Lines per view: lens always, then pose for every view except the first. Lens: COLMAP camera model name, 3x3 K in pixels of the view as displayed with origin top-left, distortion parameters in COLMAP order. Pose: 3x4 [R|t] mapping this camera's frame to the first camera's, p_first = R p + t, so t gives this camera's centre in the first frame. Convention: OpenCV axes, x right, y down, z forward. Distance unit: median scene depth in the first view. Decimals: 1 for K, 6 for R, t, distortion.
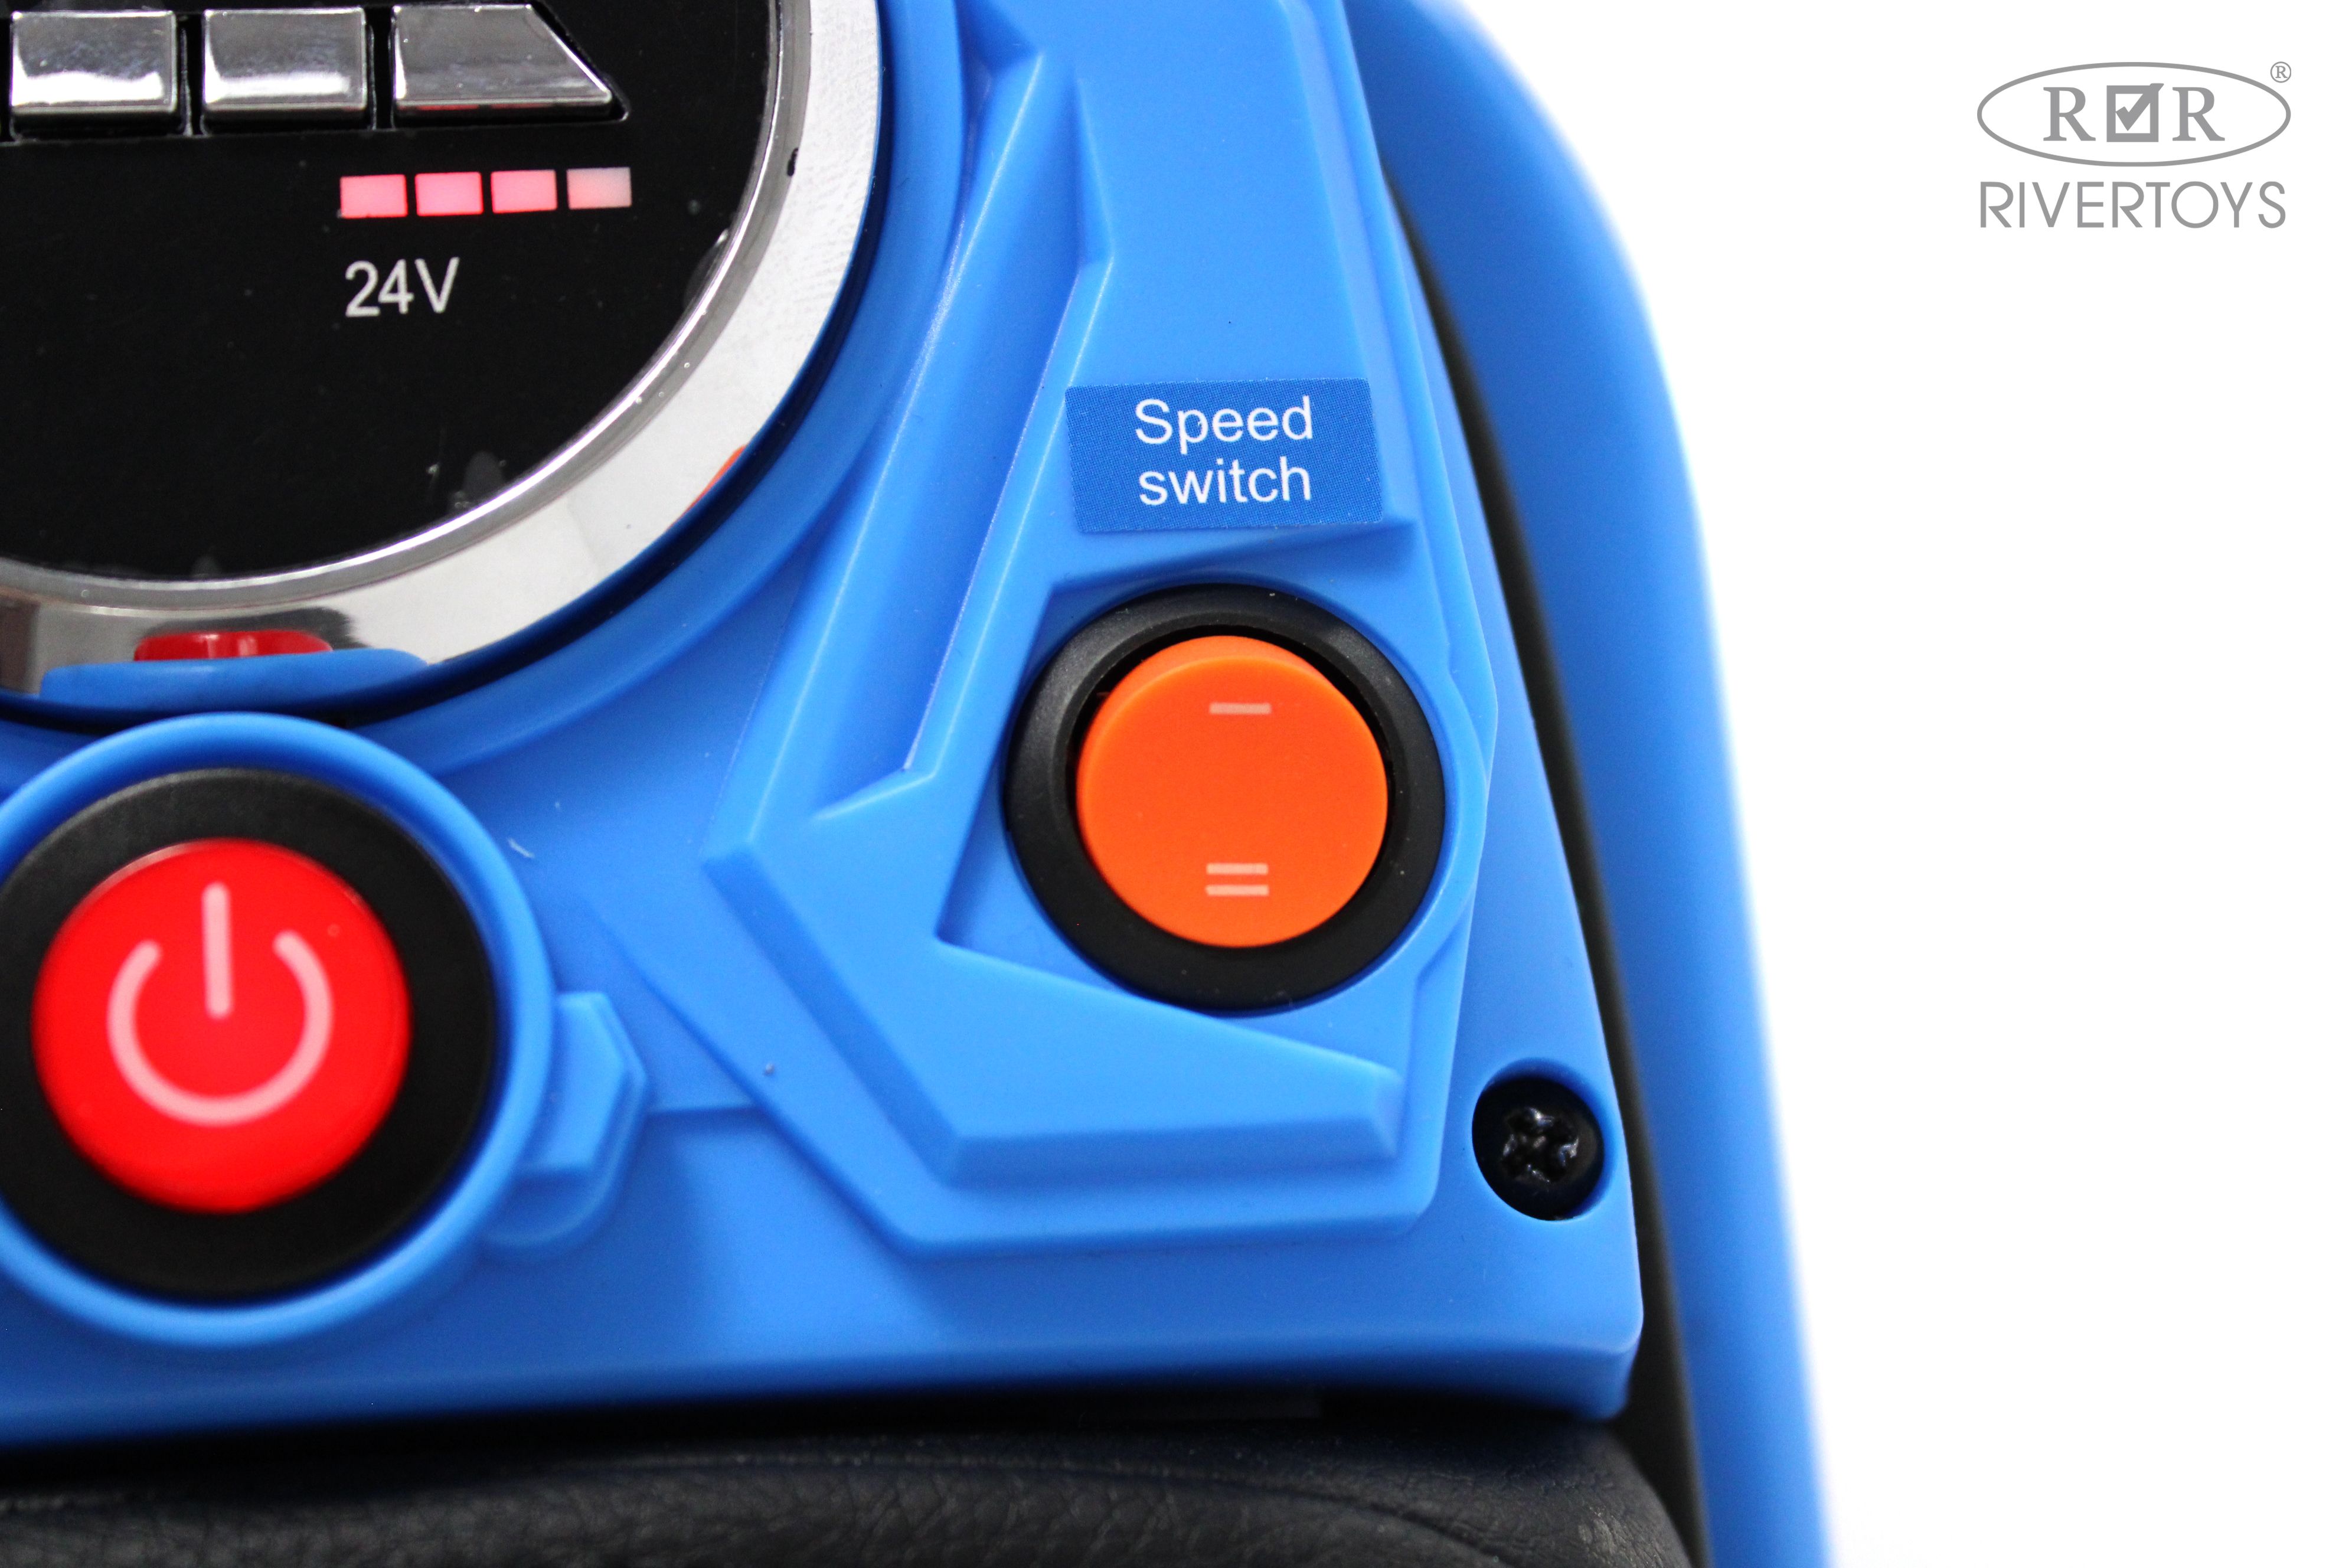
lens RADIAL K [[3927.0, 0, 1176.0], [0, 3927.0, 784.0], [0, 0, 1]] dist [-0.005252, 0.021434]
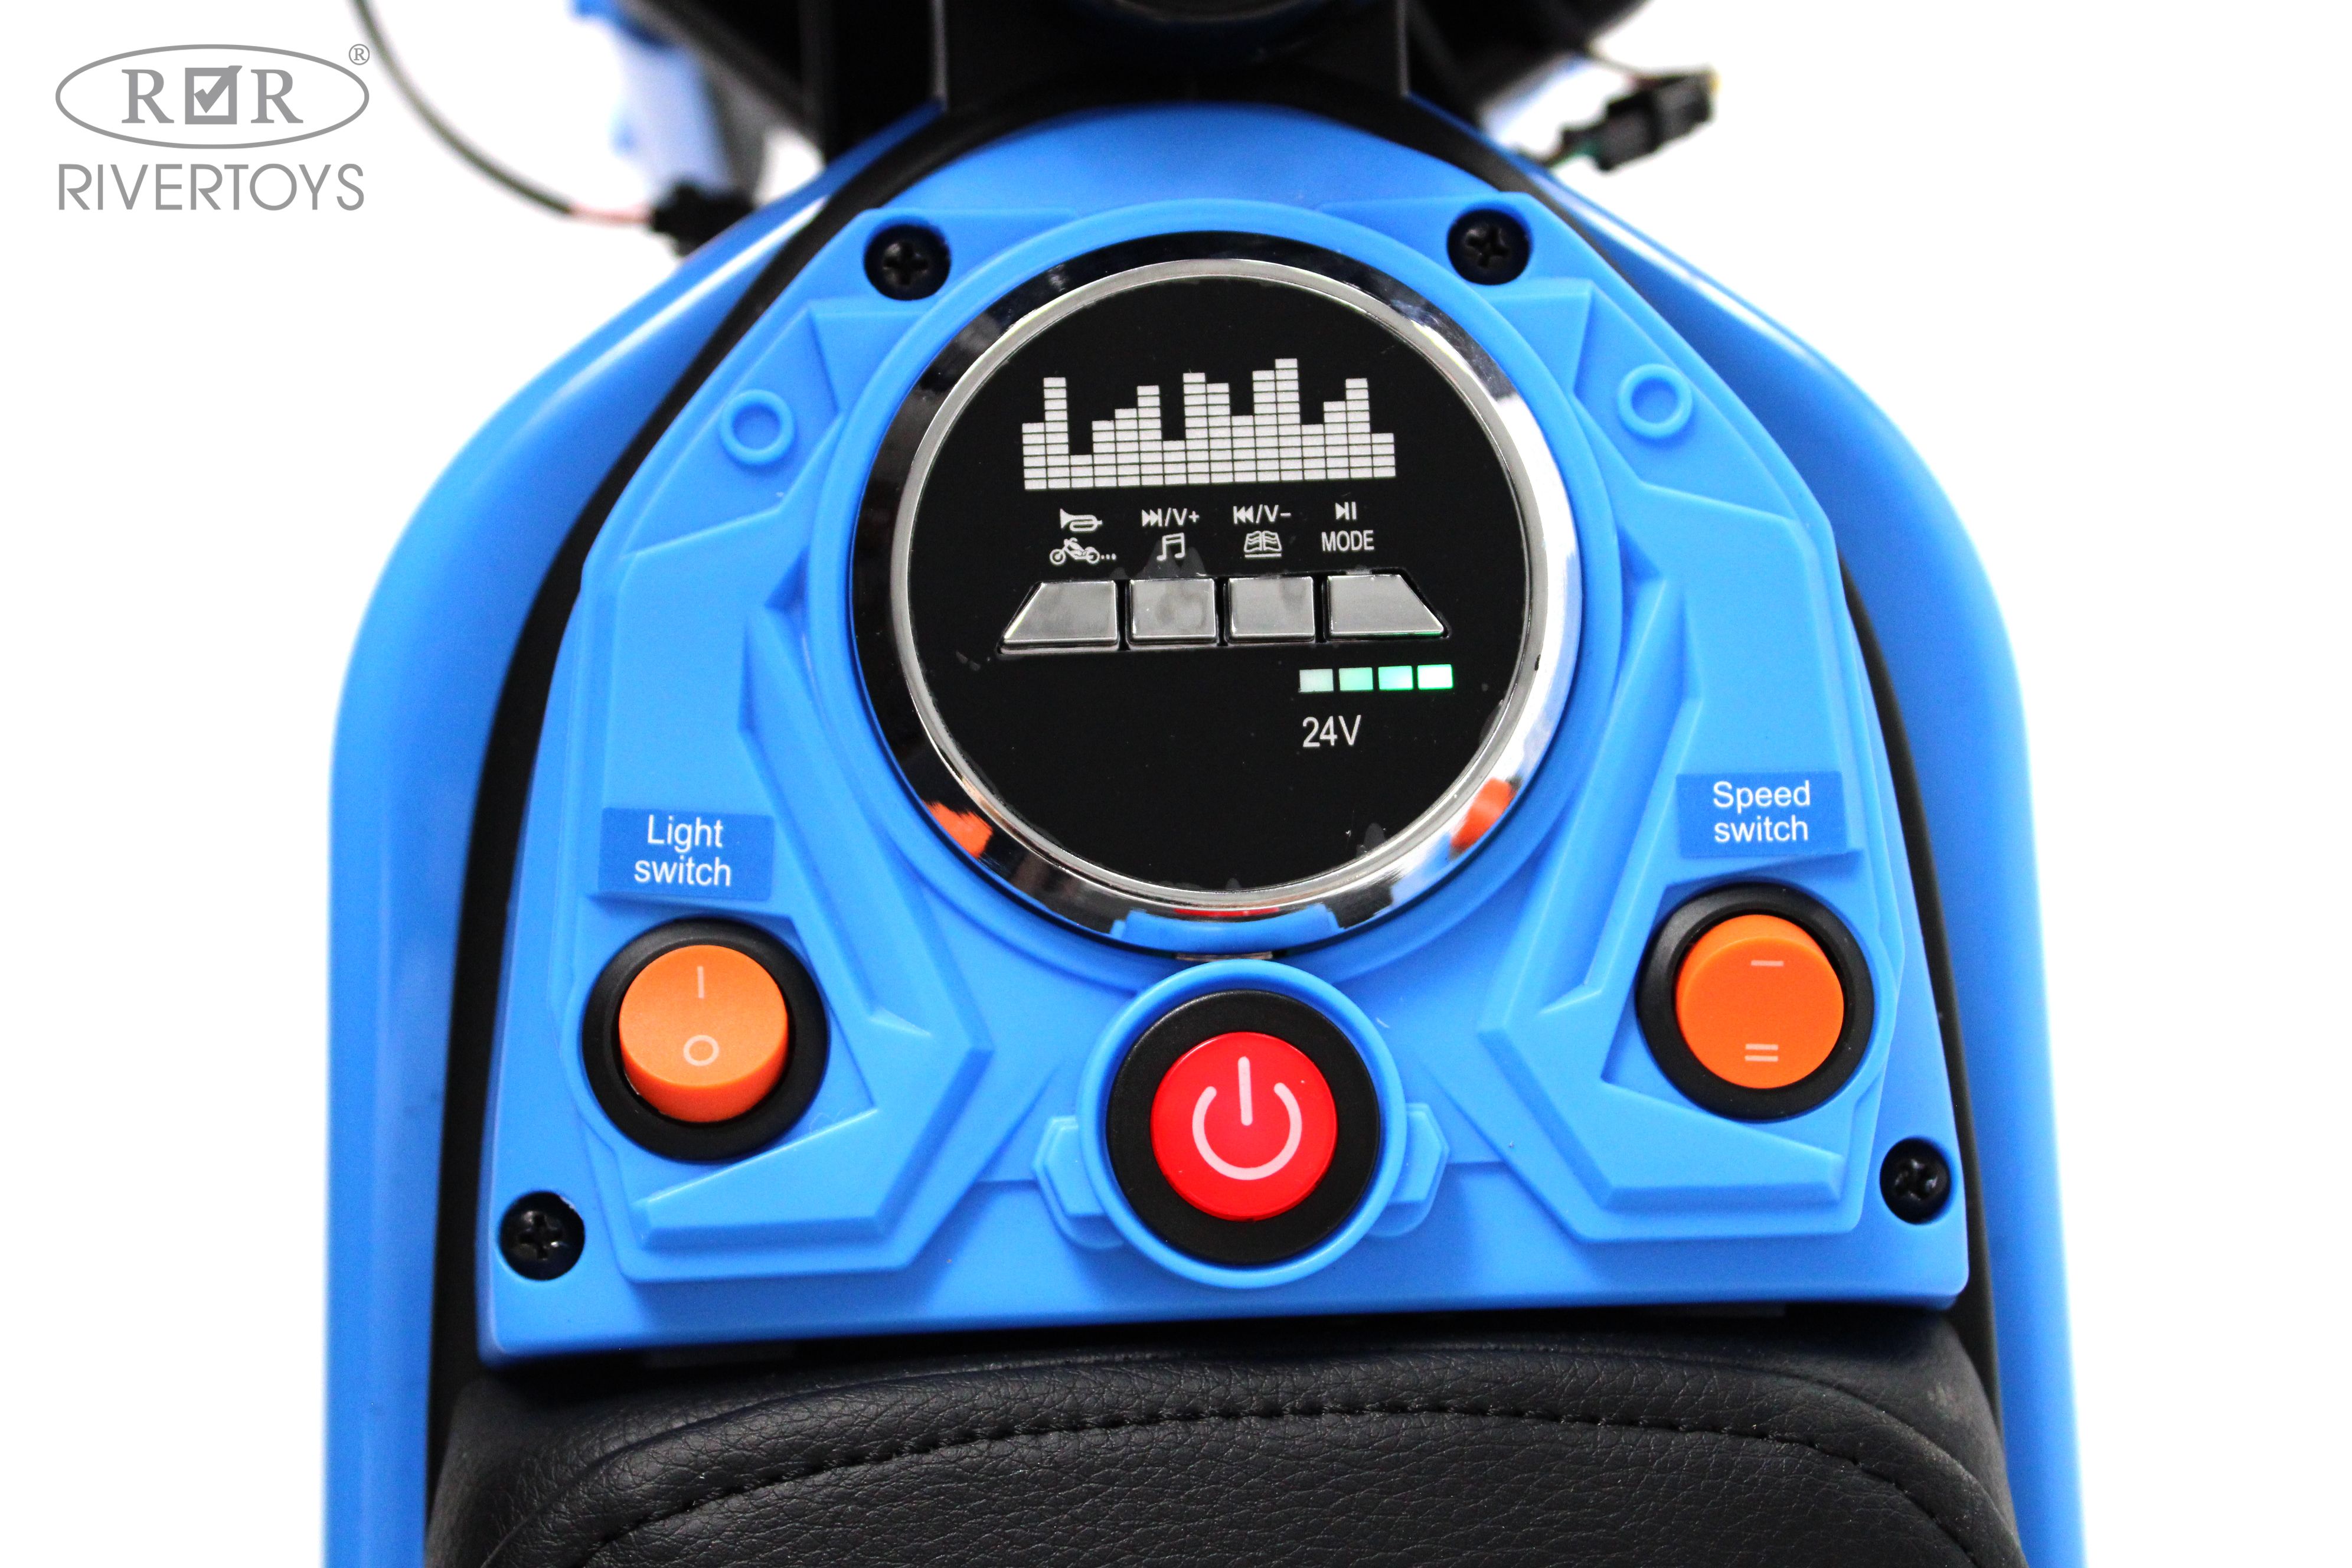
lens RADIAL K [[3927.0, 0, 1176.0], [0, 3927.0, 784.0], [0, 0, 1]] dist [-0.005252, 0.021434]
pose [[0.996189, 0.035408, -0.079708, -0.118520], [-0.025250, 0.991833, 0.125019, -0.331491], [0.083484, -0.122530, 0.988947, -0.868362]]
